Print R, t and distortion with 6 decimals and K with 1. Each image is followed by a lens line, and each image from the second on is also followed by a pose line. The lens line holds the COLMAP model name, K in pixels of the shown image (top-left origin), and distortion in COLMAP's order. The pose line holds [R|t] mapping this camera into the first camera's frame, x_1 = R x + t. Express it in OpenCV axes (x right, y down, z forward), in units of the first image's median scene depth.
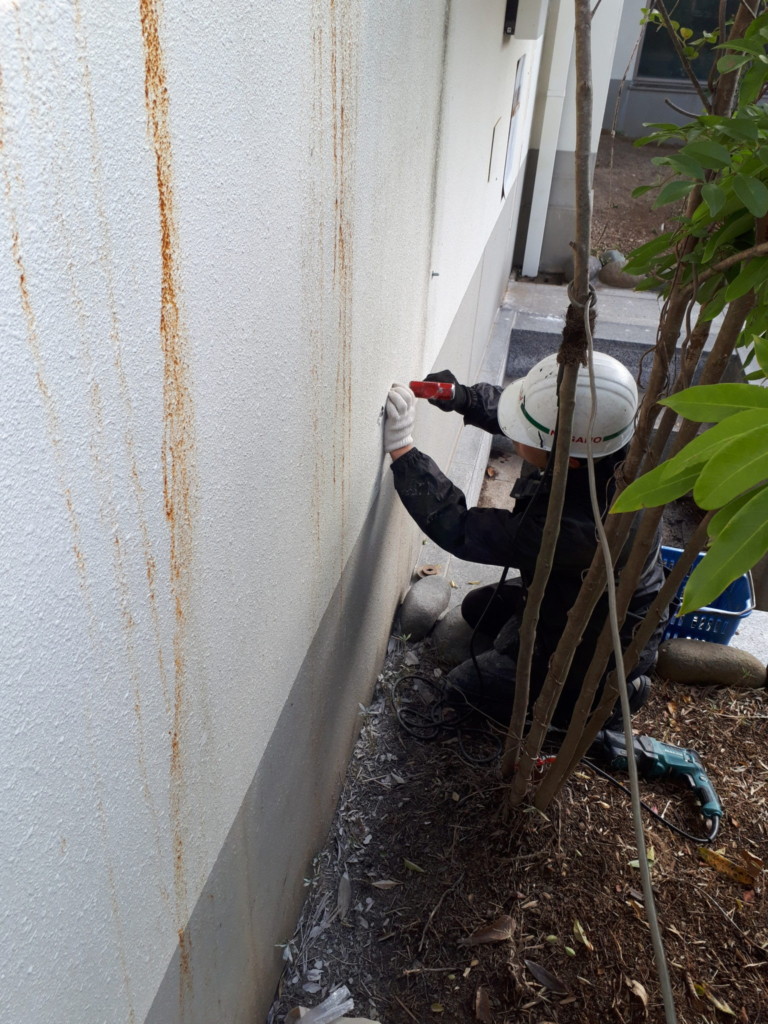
lens RADIAL K [[797.2, 0, 384.0], [0, 797.2, 512.0], [0, 0, 1]] dist [0.069859, -0.146630]
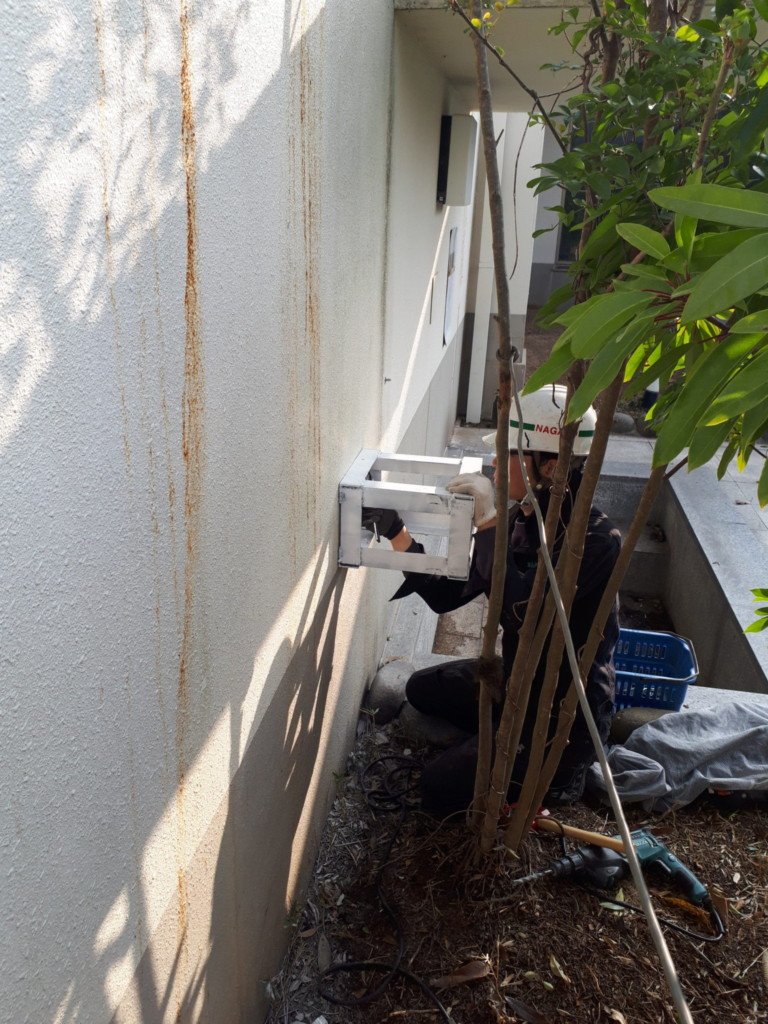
lens RADIAL K [[812.8, 0, 382.6], [0, 812.8, 540.7], [0, 0, 1]] dist [0.101291, -0.232020]
pose [[0.998090, -0.030712, 0.053609, -0.015328], [0.040887, 0.978851, -0.200448, 0.192947], [-0.046319, 0.202257, 0.978236, -0.116612]]
